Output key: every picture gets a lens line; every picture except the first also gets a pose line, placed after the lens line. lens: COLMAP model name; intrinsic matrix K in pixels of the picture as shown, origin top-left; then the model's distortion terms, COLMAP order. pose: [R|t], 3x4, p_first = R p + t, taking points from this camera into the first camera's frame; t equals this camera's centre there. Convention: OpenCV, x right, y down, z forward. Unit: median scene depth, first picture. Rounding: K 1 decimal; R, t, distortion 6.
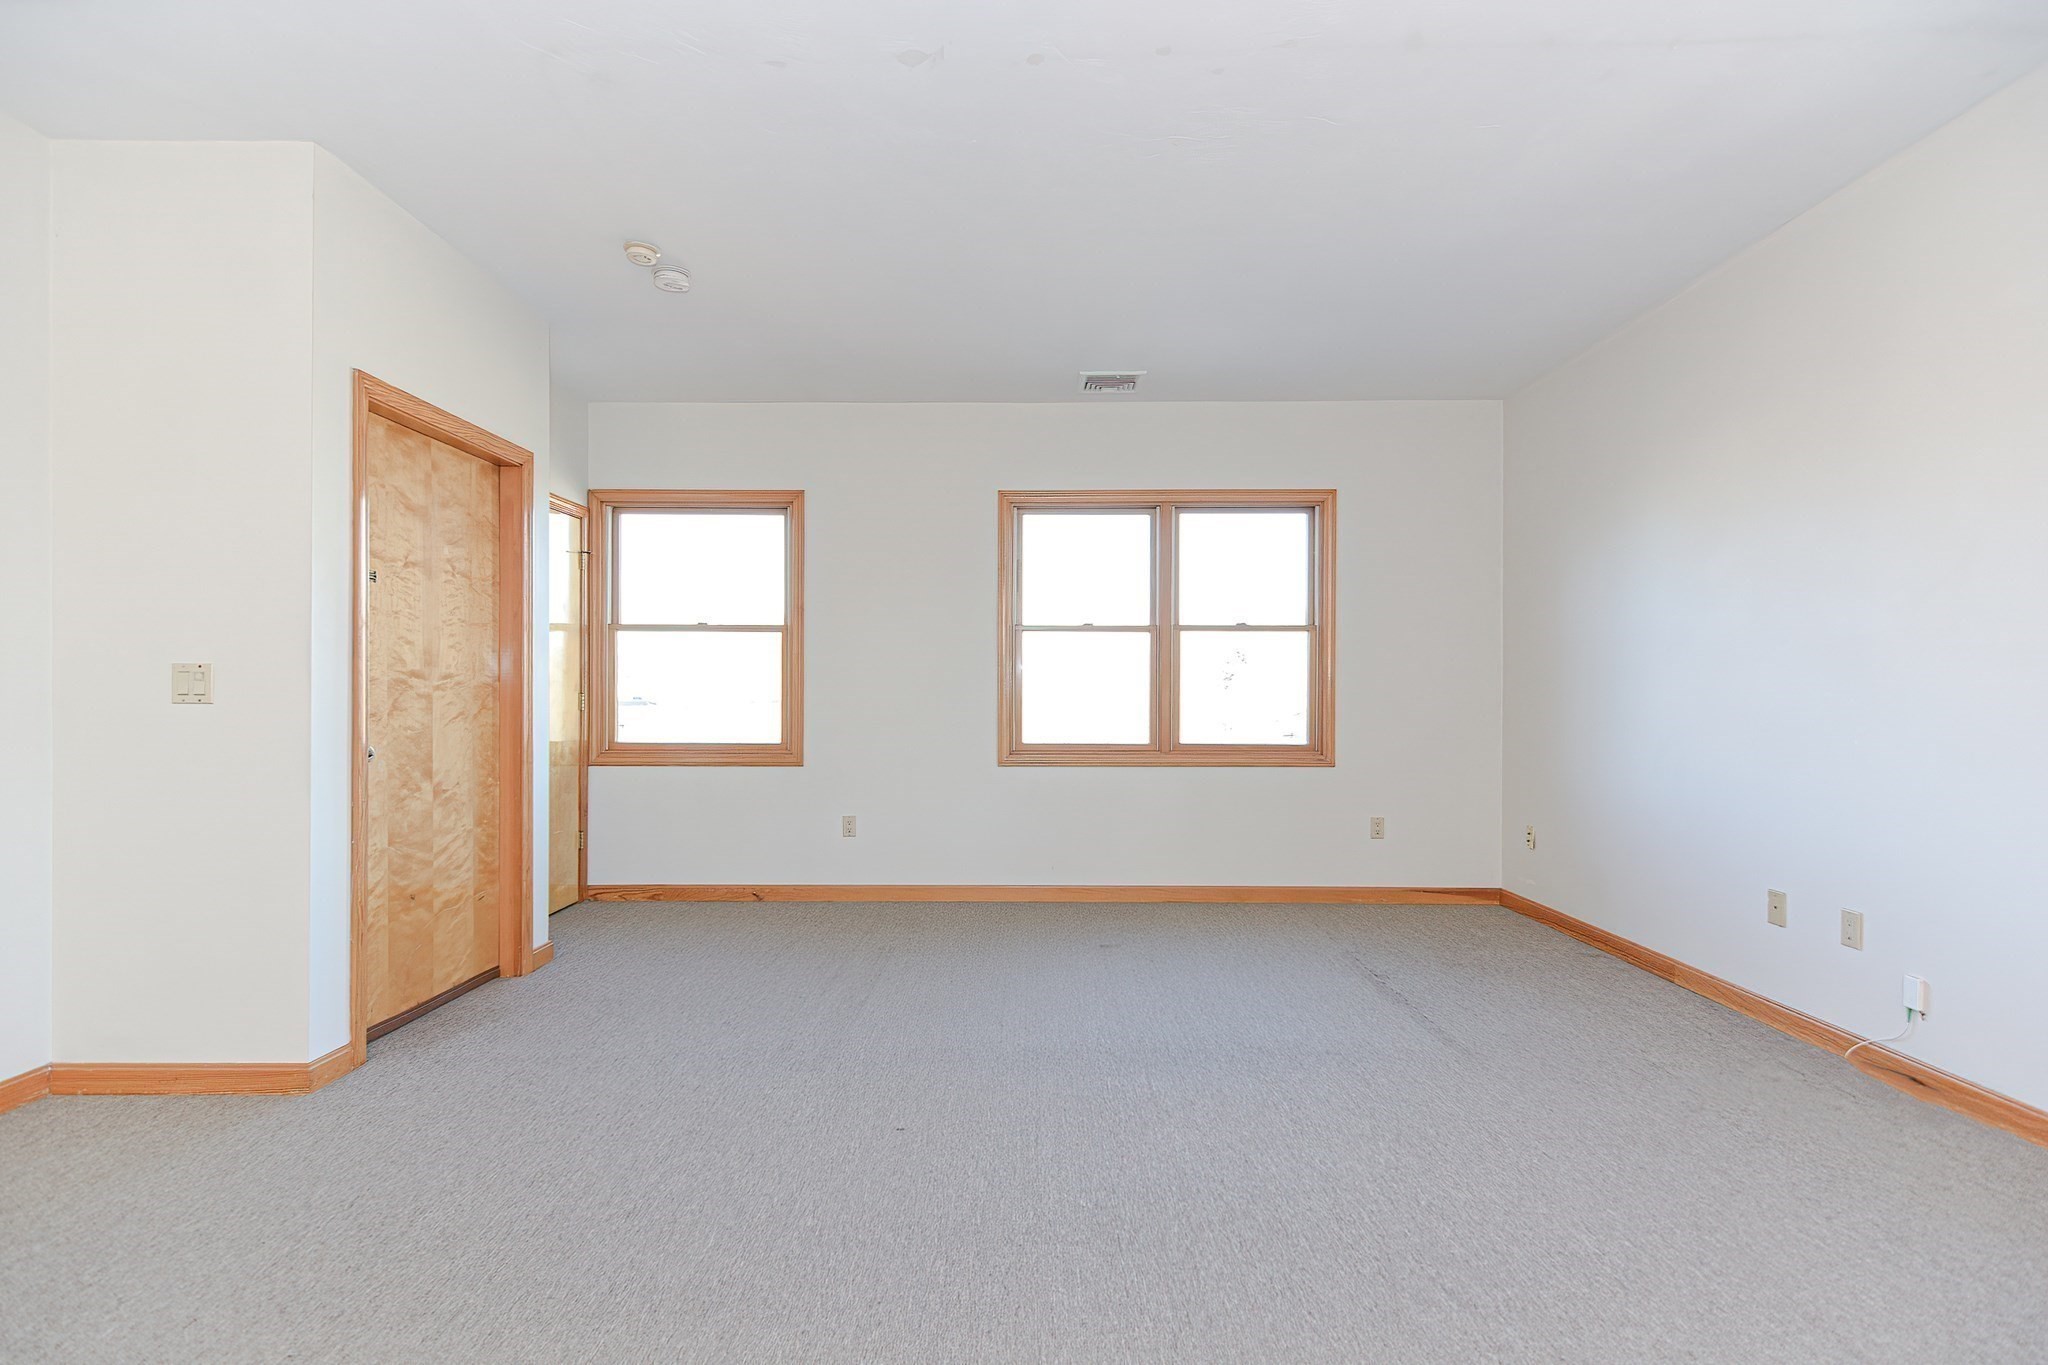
lens RADIAL K [[987.1, 0, 1023.5], [0, 987.1, 693.2], [0, 0, 1]] dist [0.019172, -0.011306]
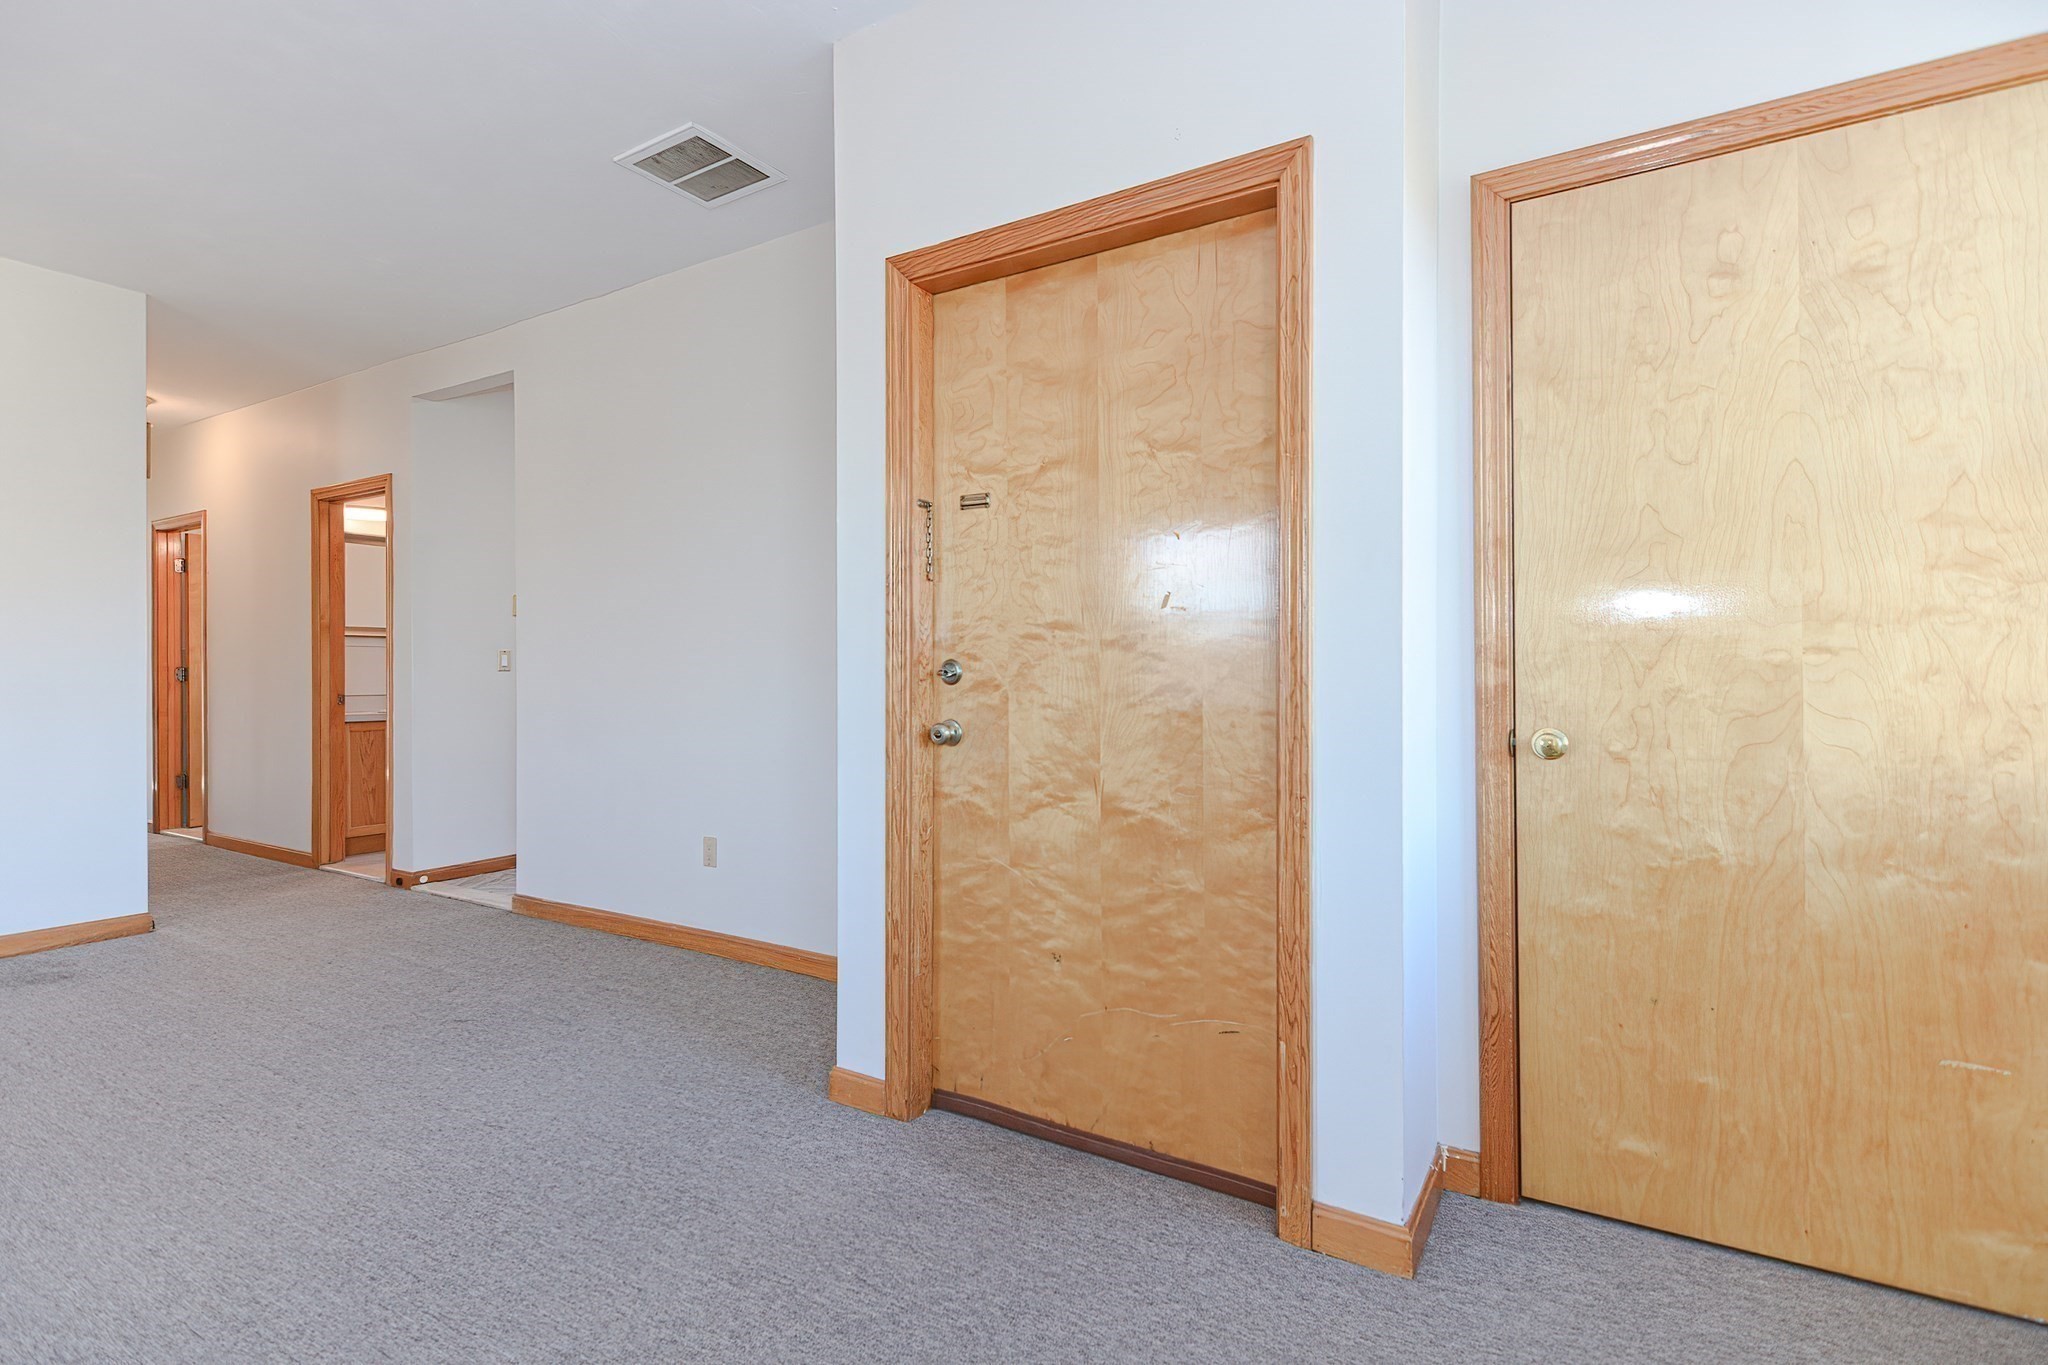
lens RADIAL K [[995.3, 0, 1006.5], [0, 995.3, 665.5], [0, 0, 1]] dist [0.022258, -0.001055]
pose [[-0.527795, -0.006716, -0.849345, -0.019397], [0.000897, 0.999964, -0.008465, 0.012202], [0.849371, -0.005230, -0.527770, 1.185294]]
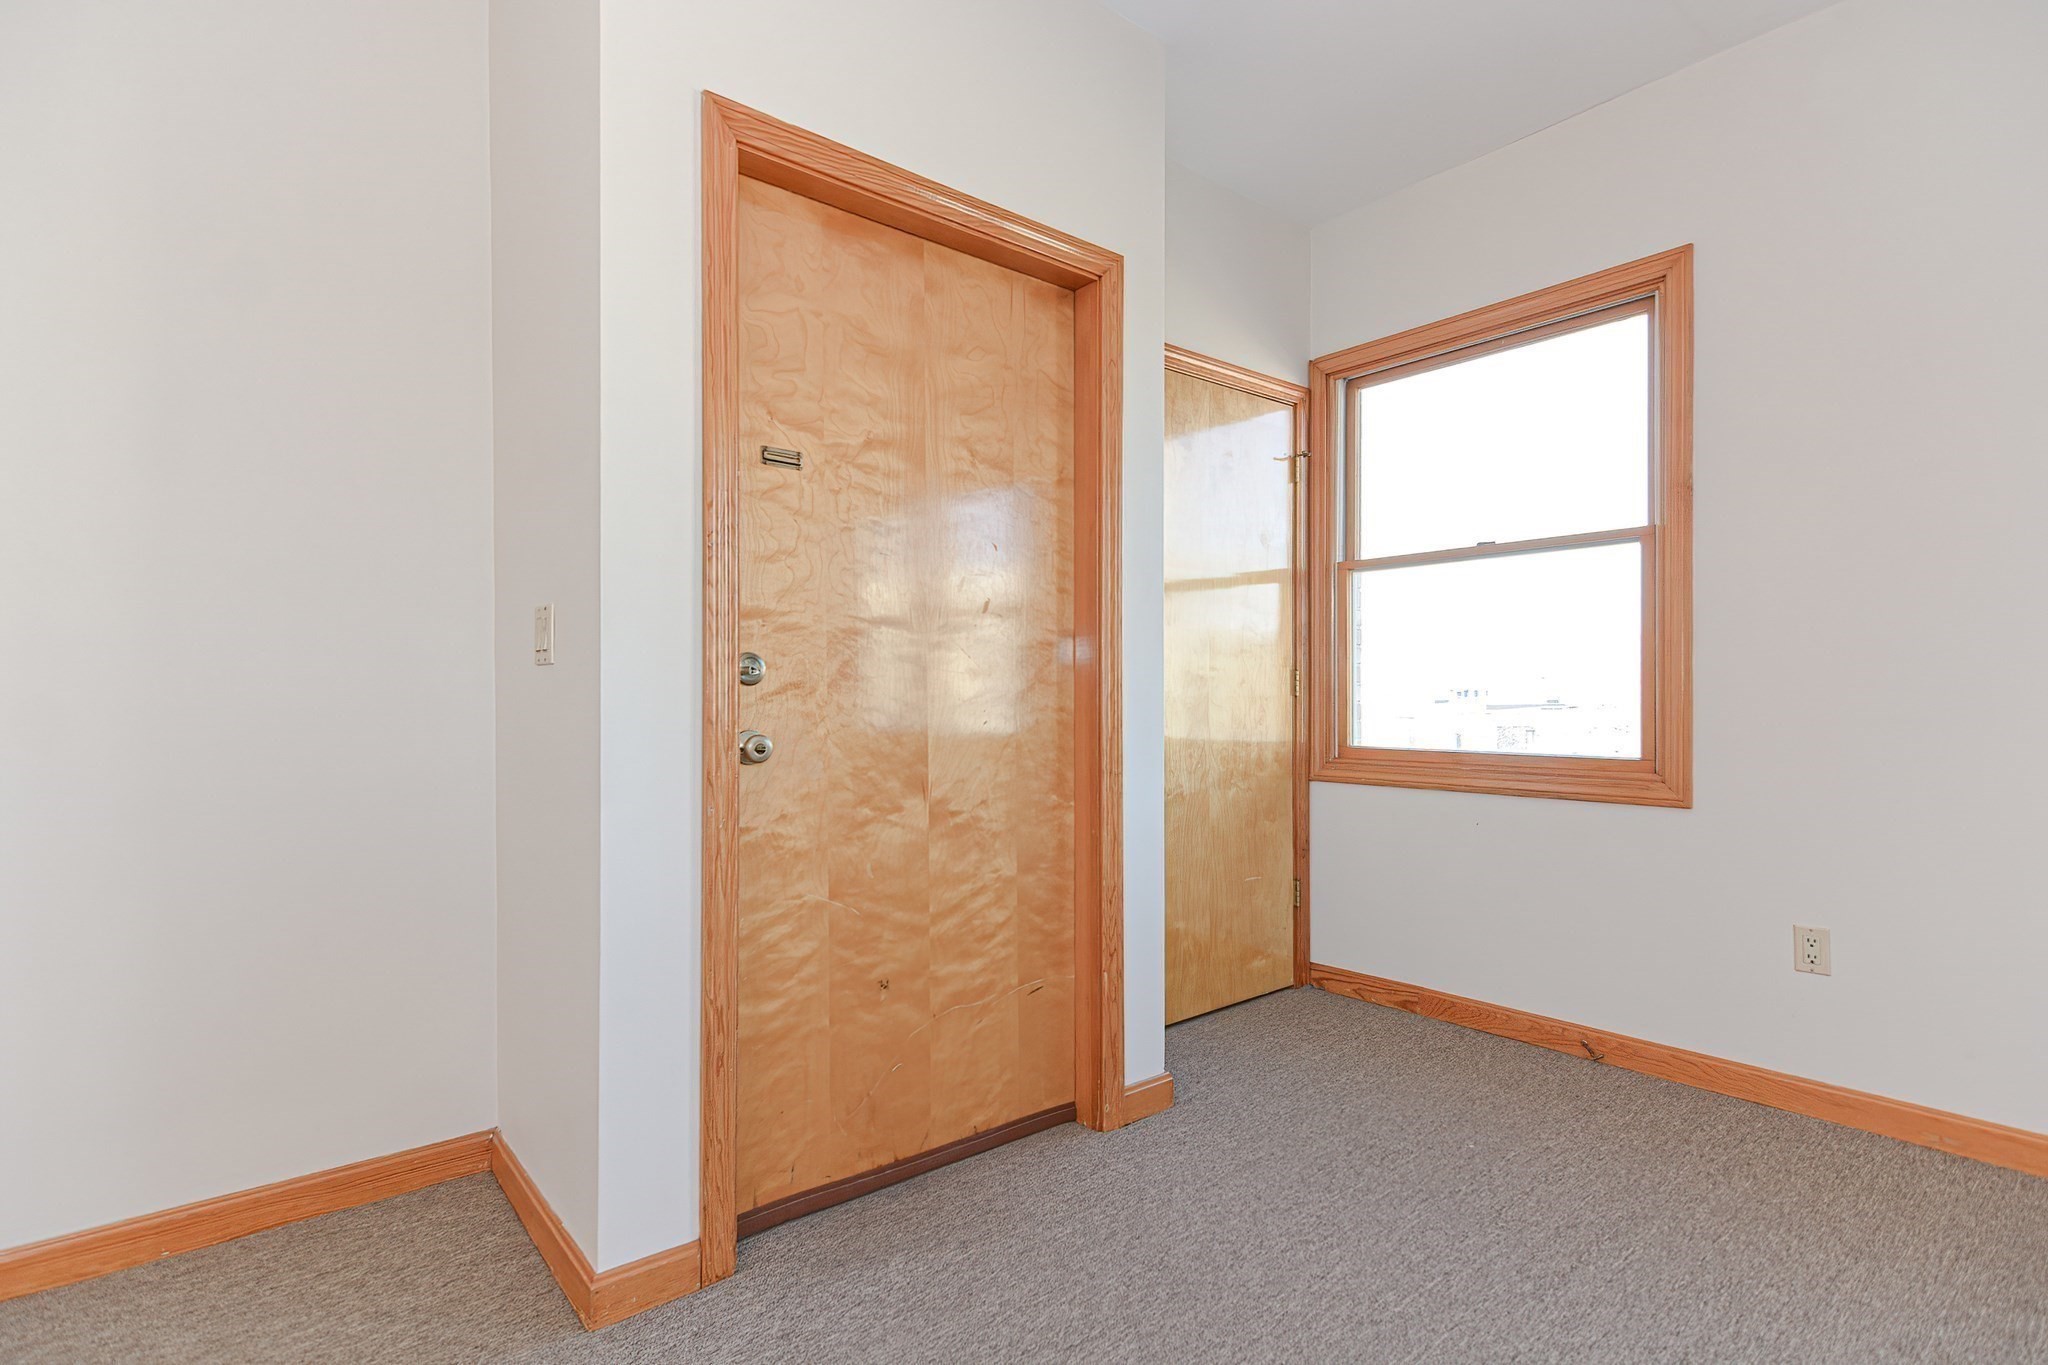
lens RADIAL K [[987.1, 0, 1023.5], [0, 987.1, 693.2], [0, 0, 1]] dist [0.019172, -0.011306]
pose [[0.640739, -0.006823, -0.767728, -0.079413], [0.003159, 0.999975, -0.006250, 0.026271], [0.767752, 0.001580, 0.640745, 0.601310]]
